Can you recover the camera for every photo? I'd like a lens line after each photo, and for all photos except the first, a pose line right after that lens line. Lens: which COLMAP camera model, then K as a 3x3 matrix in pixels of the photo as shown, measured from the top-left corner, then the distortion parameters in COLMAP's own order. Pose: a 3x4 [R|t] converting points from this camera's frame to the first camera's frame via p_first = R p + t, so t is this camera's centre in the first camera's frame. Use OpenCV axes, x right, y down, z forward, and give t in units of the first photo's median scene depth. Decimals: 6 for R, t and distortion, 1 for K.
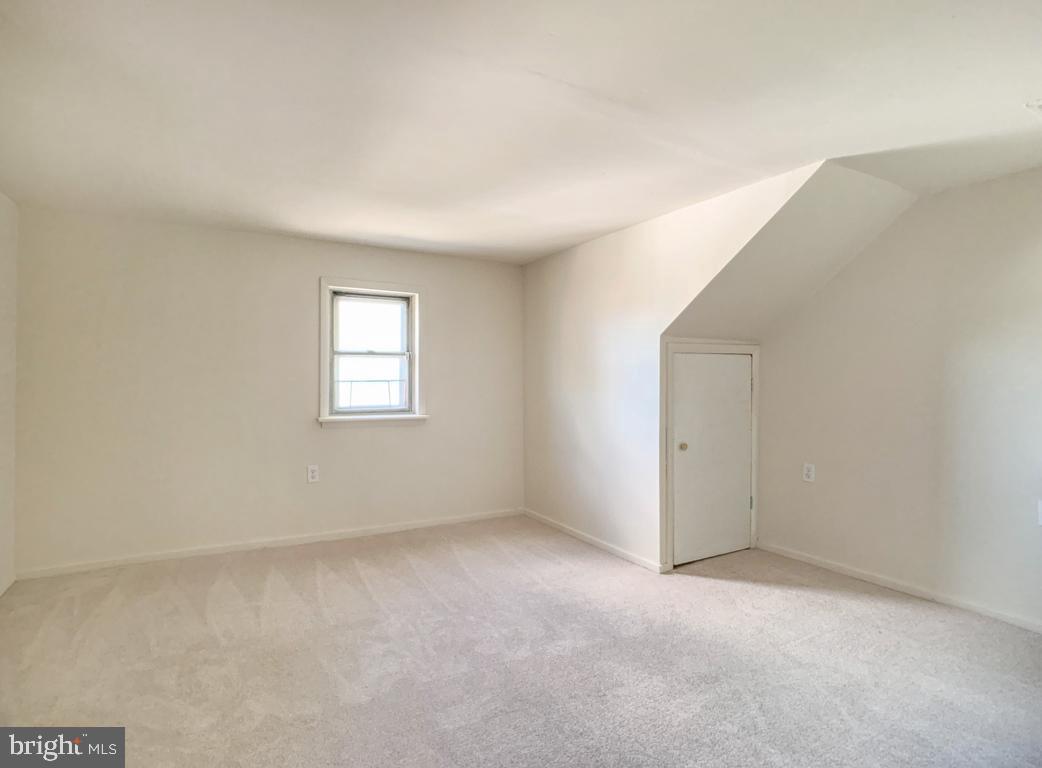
lens RADIAL K [[548.3, 0, 525.9], [0, 548.3, 367.3], [0, 0, 1]] dist [-0.022224, 0.000151]
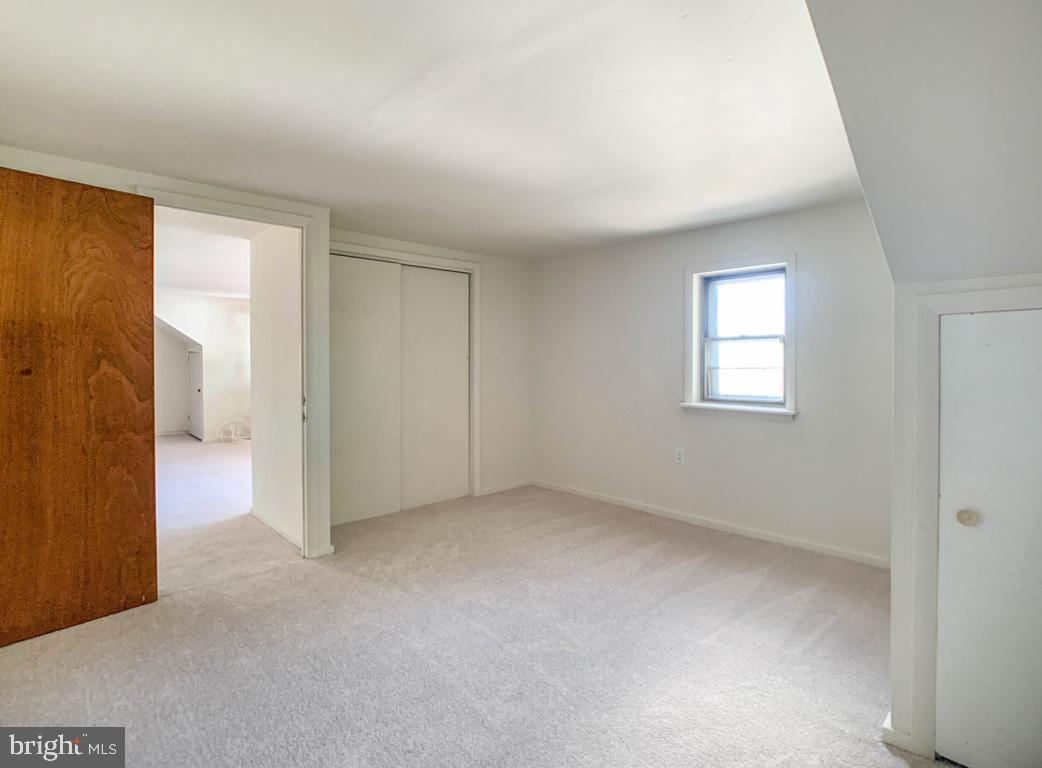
lens RADIAL K [[548.3, 0, 525.9], [0, 548.3, 367.3], [0, 0, 1]] dist [-0.022224, 0.000151]
pose [[0.234116, 0.010362, -0.972153, 0.527816], [0.013651, 0.999810, 0.013944, 0.006074], [0.972113, -0.016536, 0.233930, 0.439488]]
